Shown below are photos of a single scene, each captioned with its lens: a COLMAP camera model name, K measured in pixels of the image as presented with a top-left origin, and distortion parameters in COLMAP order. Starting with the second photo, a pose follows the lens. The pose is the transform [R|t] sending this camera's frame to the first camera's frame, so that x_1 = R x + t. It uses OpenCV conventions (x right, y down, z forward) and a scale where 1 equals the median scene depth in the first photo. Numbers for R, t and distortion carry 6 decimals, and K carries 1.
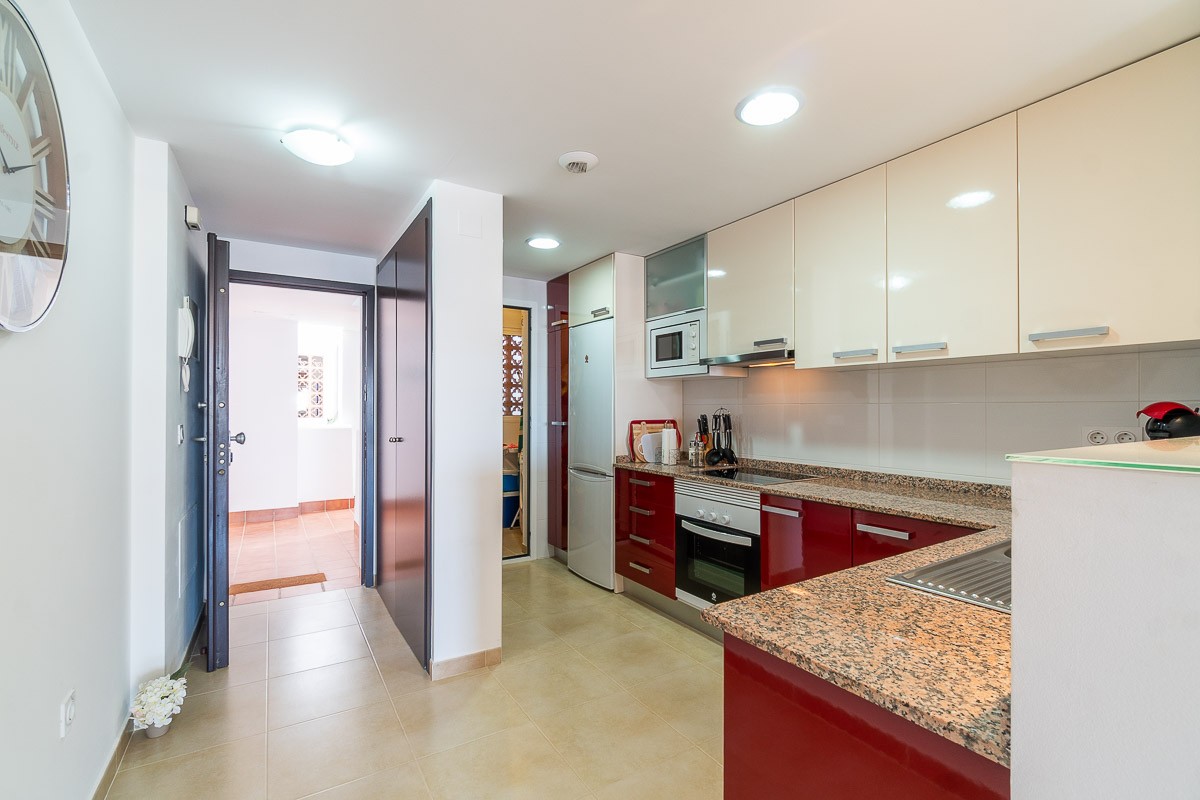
lens RADIAL K [[546.1, 0, 601.5], [0, 546.1, 405.0], [0, 0, 1]] dist [-0.003295, -0.000235]
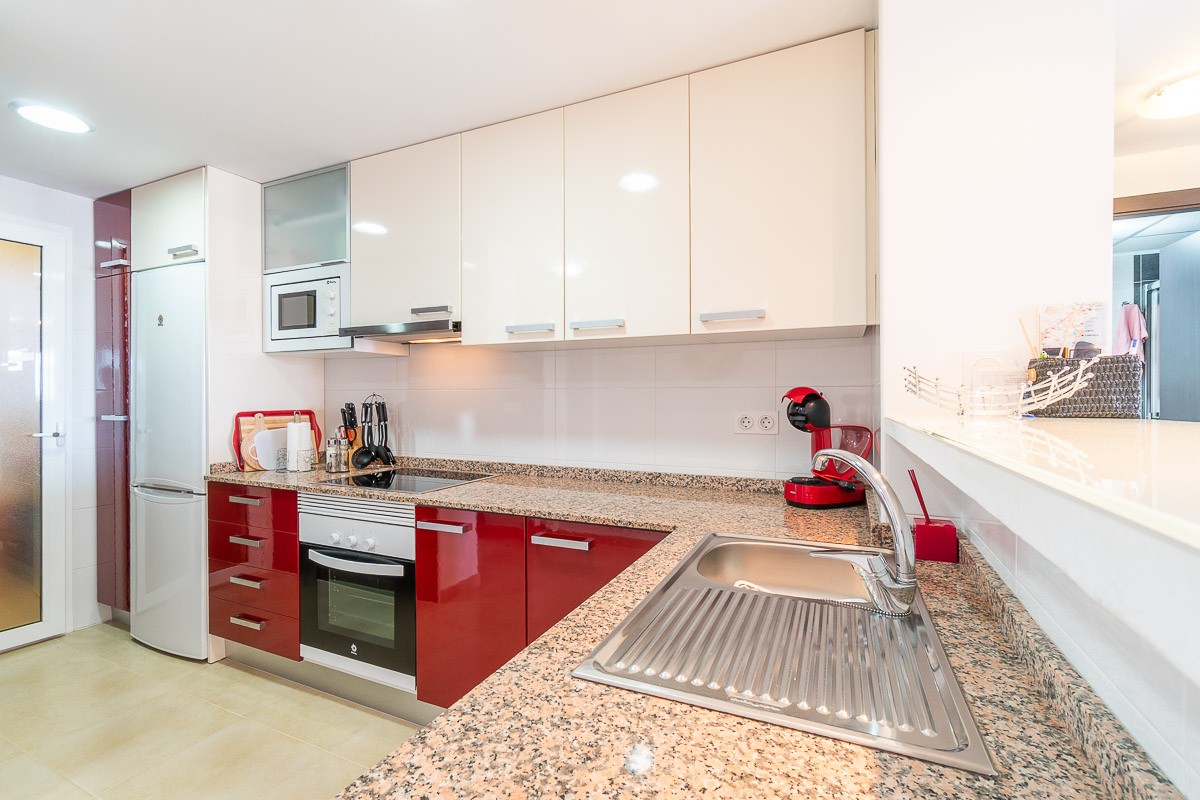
lens RADIAL K [[535.6, 0, 619.3], [0, 535.6, 398.5], [0, 0, 1]] dist [-0.002826, -0.000690]
pose [[0.828710, -0.001733, 0.559676, 0.076954], [-0.002812, 0.999970, 0.007260, 0.004751], [-0.559671, -0.007590, 0.828680, 0.158035]]
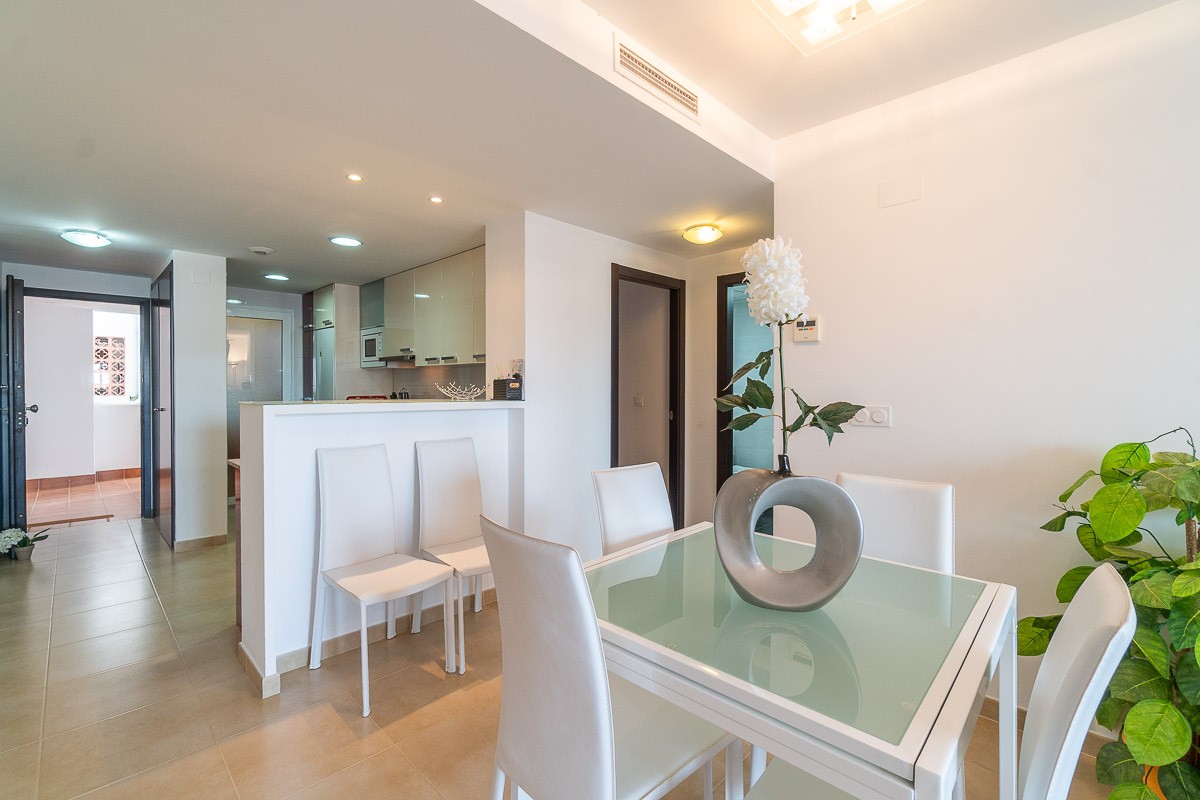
lens RADIAL K [[537.3, 0, 582.1], [0, 537.3, 393.4], [0, 0, 1]] dist [0.001924, 0.000325]
pose [[0.977452, -0.001604, 0.211150, 0.372397], [-0.002623, 0.999802, 0.019735, -0.010504], [-0.211140, -0.019844, 0.977254, -0.571387]]
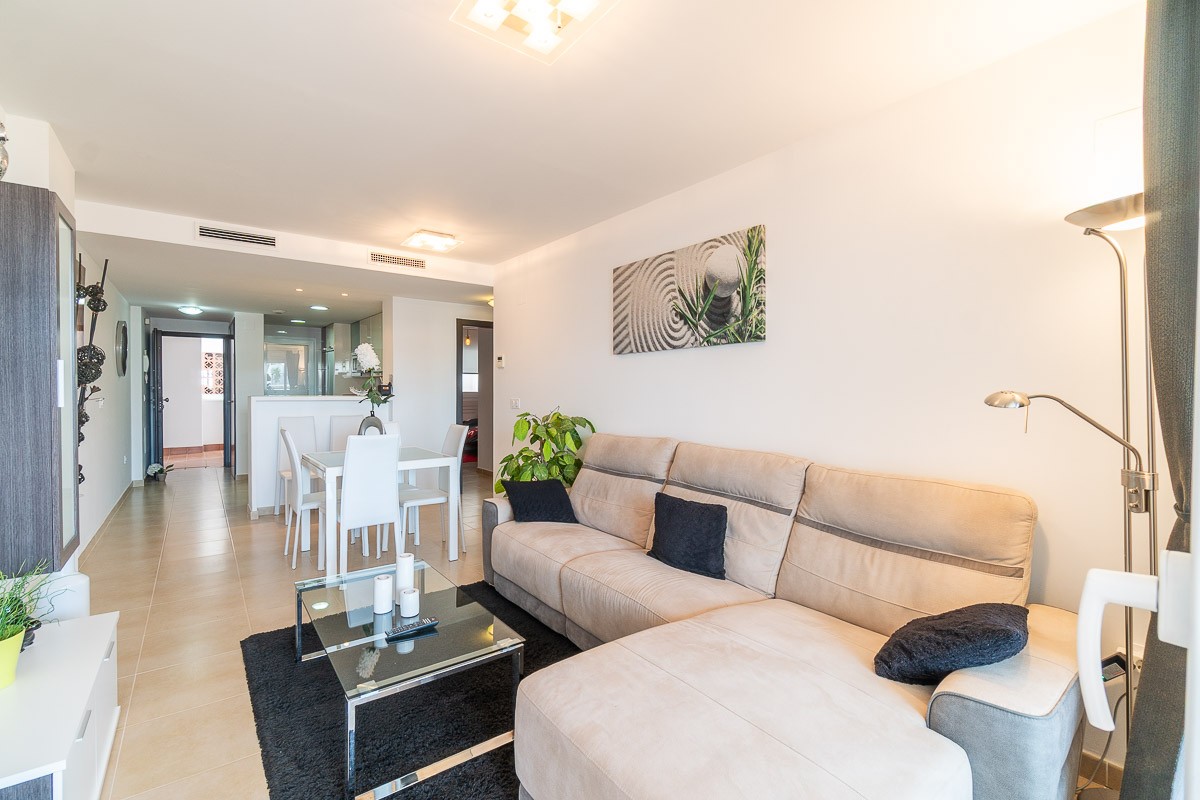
lens RADIAL K [[520.1, 0, 559.9], [0, 520.1, 396.4], [0, 0, 1]] dist [-0.001471, 0.000074]
pose [[0.997868, 0.003476, 0.065177, 0.846919], [-0.004959, 0.999732, 0.022602, -0.019796], [-0.065081, -0.022877, 0.997618, -1.288802]]
